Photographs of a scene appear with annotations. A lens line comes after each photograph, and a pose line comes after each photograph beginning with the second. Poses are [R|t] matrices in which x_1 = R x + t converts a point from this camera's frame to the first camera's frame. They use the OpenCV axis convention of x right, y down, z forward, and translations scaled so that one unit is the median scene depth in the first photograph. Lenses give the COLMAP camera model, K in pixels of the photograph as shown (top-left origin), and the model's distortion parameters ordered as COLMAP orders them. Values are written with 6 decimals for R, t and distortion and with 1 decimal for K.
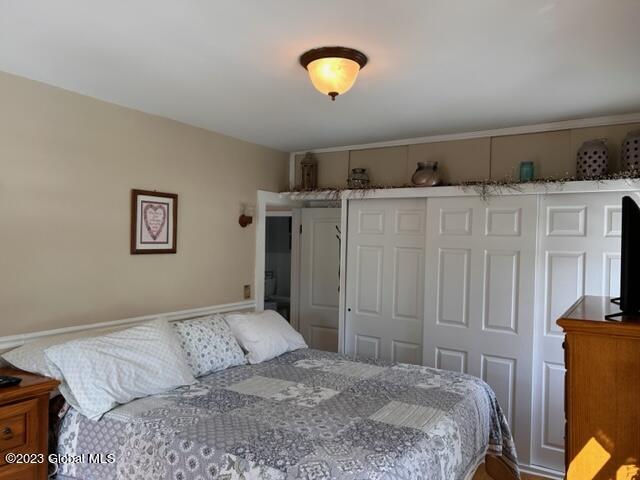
lens RADIAL K [[482.8, 0, 319.2], [0, 482.8, 241.9], [0, 0, 1]] dist [0.051469, -0.066768]
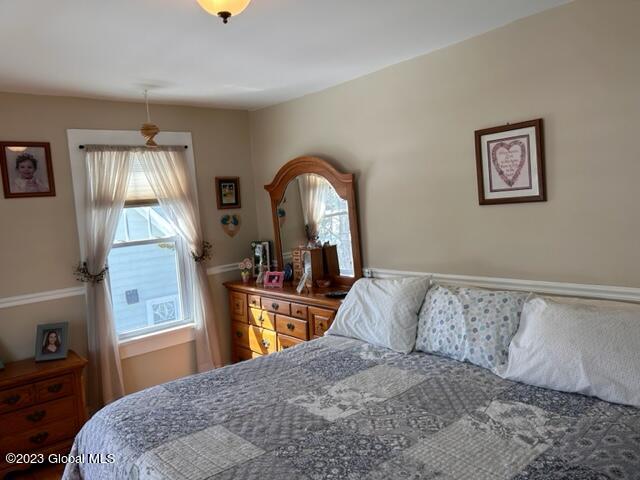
lens RADIAL K [[482.8, 0, 314.4], [0, 482.8, 233.3], [0, 0, 1]] dist [0.051469, -0.066768]
pose [[-0.315529, 0.057212, -0.947190, 0.544107], [0.063870, 0.997198, 0.038956, 0.022810], [0.946764, -0.048206, -0.318299, 0.986373]]
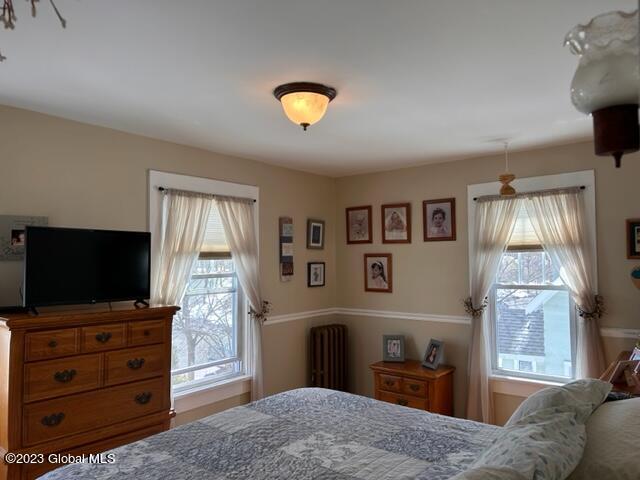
lens RADIAL K [[482.8, 0, 319.1], [0, 482.8, 240.2], [0, 0, 1]] dist [0.051469, -0.066768]
pose [[-0.992908, -0.008085, 0.118611, -0.094140], [-0.011710, 0.999485, -0.029890, -0.010470], [-0.118308, -0.031067, -0.992491, 1.481299]]
